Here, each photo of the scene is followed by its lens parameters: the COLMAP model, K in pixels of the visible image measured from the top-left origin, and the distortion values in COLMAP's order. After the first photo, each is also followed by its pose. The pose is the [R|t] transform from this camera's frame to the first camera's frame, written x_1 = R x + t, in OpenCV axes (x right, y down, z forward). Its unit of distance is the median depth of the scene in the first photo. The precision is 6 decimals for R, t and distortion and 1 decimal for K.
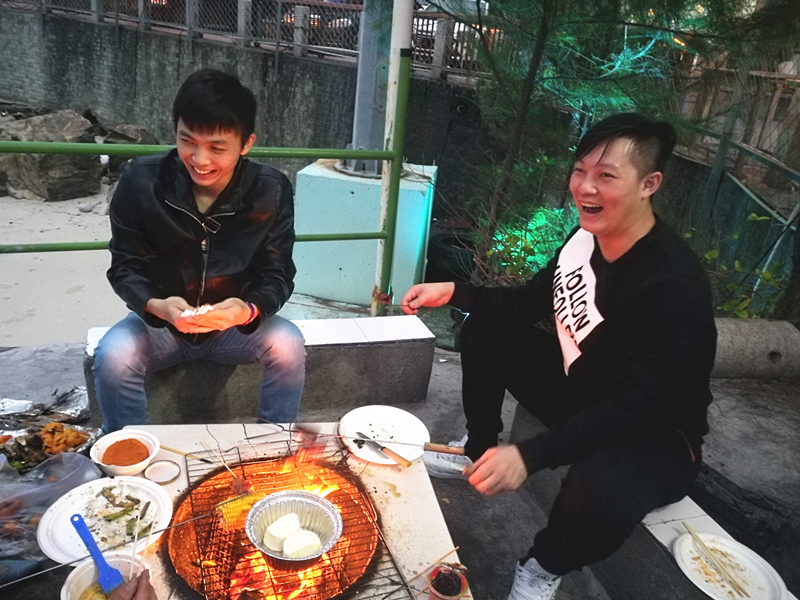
lens RADIAL K [[625.7, 0, 398.5], [0, 625.7, 305.1], [0, 0, 1]] dist [-0.006182, 0.043520]
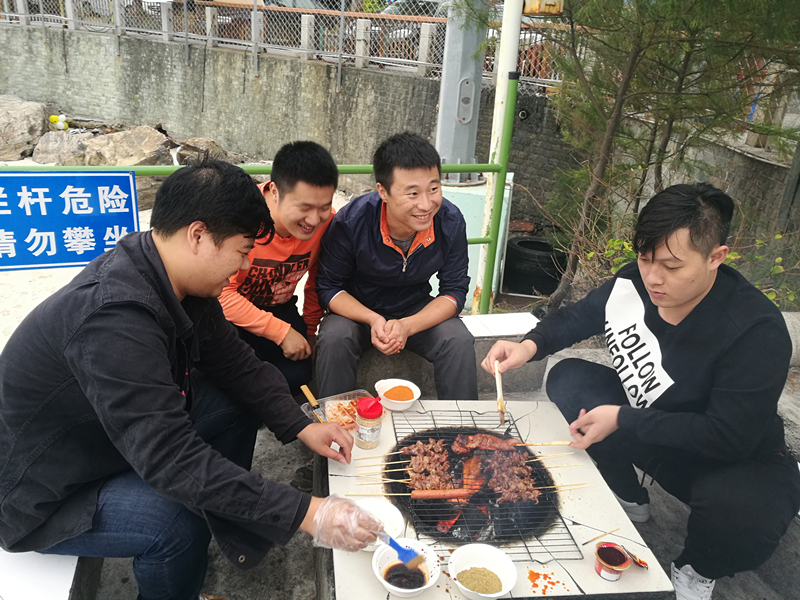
lens RADIAL K [[625.7, 0, 396.0], [0, 625.7, 306.2], [0, 0, 1]] dist [-0.006182, 0.043520]
pose [[0.997139, -0.004883, -0.075434, -0.083385], [0.004562, 0.999980, -0.004434, 0.006511], [0.075454, 0.004077, 0.997141, -0.084925]]
